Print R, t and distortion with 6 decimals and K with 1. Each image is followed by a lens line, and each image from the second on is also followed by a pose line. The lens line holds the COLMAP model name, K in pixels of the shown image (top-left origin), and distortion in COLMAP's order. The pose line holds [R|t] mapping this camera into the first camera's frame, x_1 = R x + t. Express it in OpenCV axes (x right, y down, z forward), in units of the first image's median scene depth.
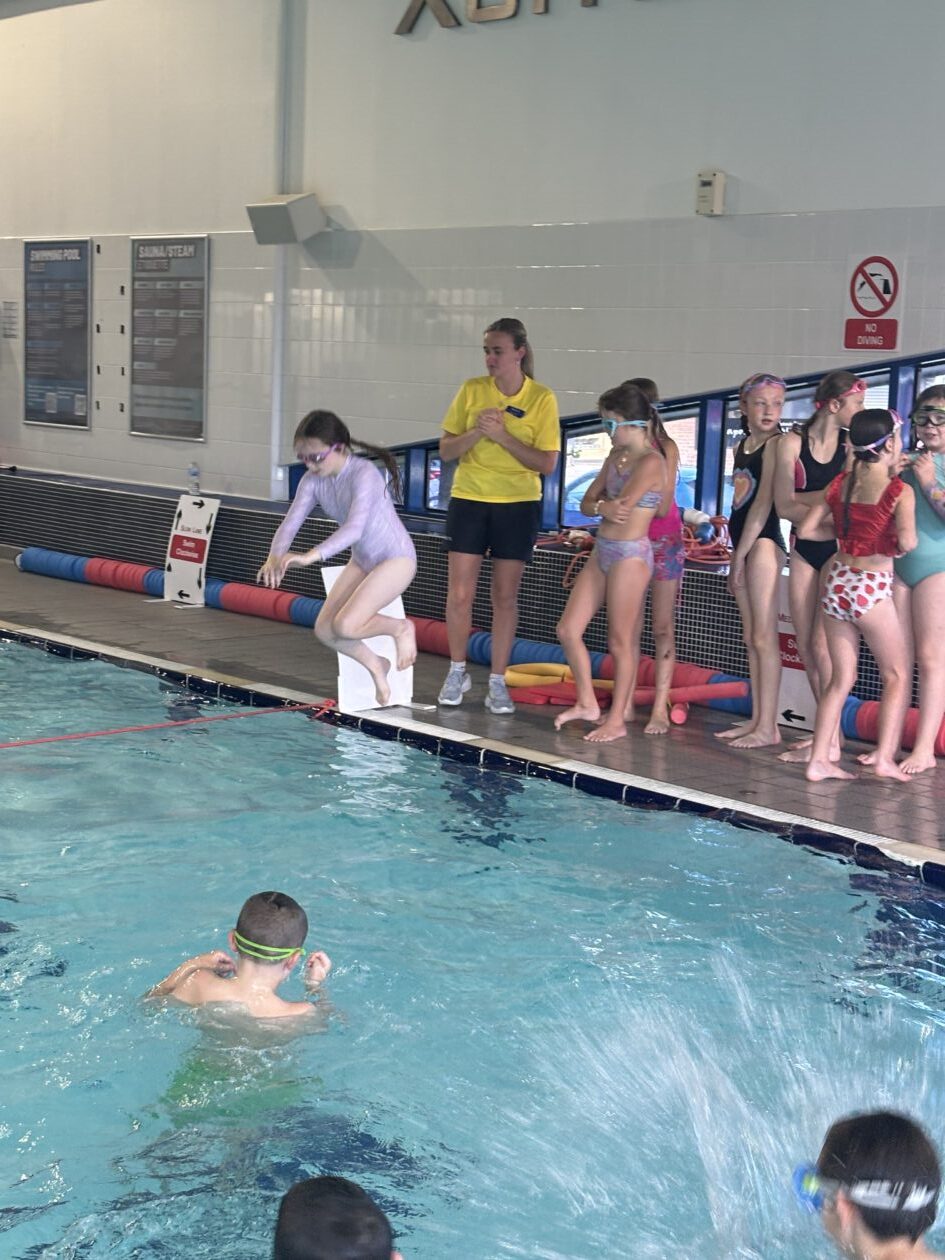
lens RADIAL K [[2215.3, 0, 451.7], [0, 2215.3, 644.8], [0, 0, 1]] dist [0.121924, 0.000000]
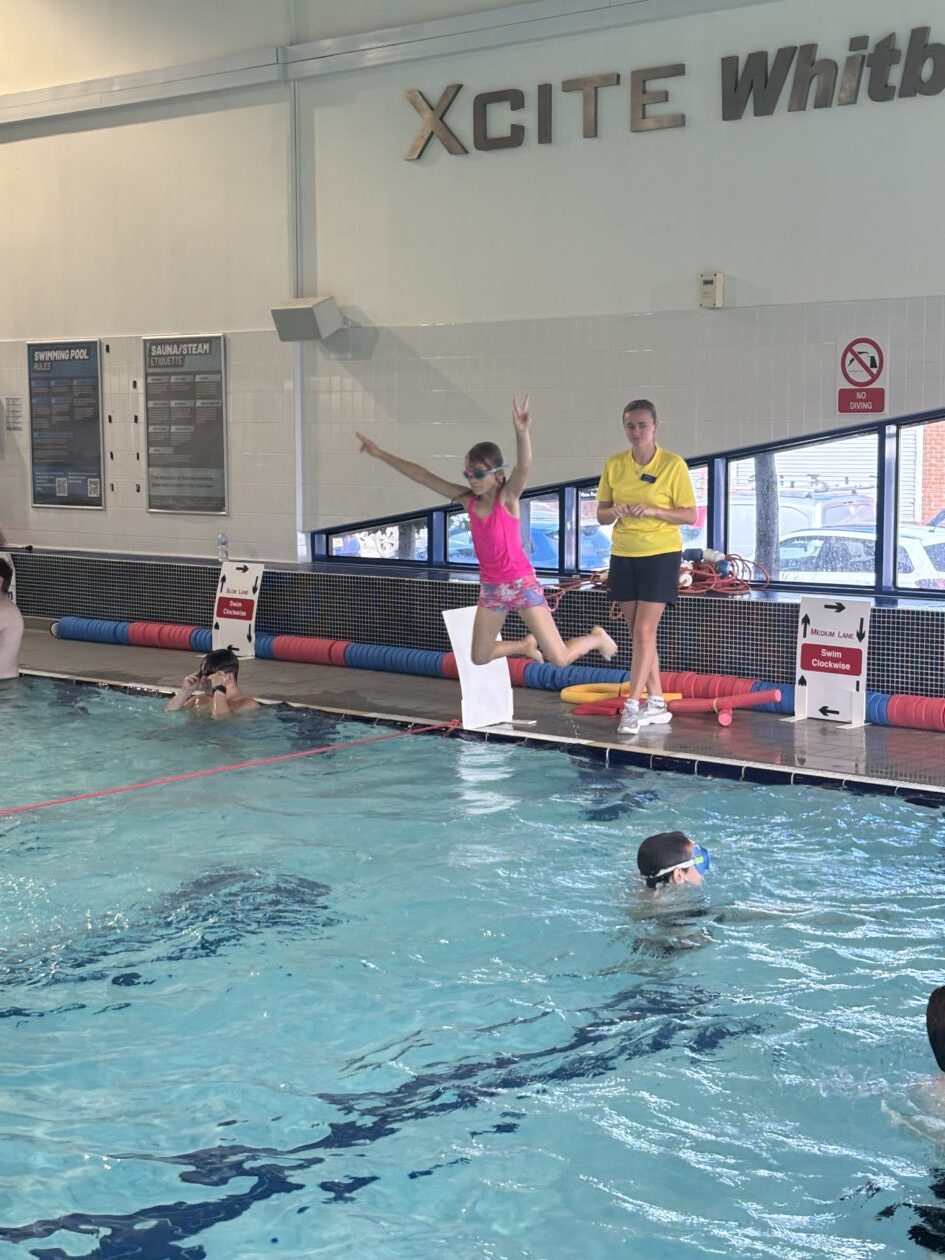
lens RADIAL K [[2215.3, 0, 468.0], [0, 2215.3, 646.7], [0, 0, 1]] dist [0.121924, 0.000000]
pose [[0.990561, -0.054741, 0.125669, -0.137872], [0.058034, 0.998057, -0.022692, 0.008759], [-0.124182, 0.029770, 0.991813, -0.139169]]
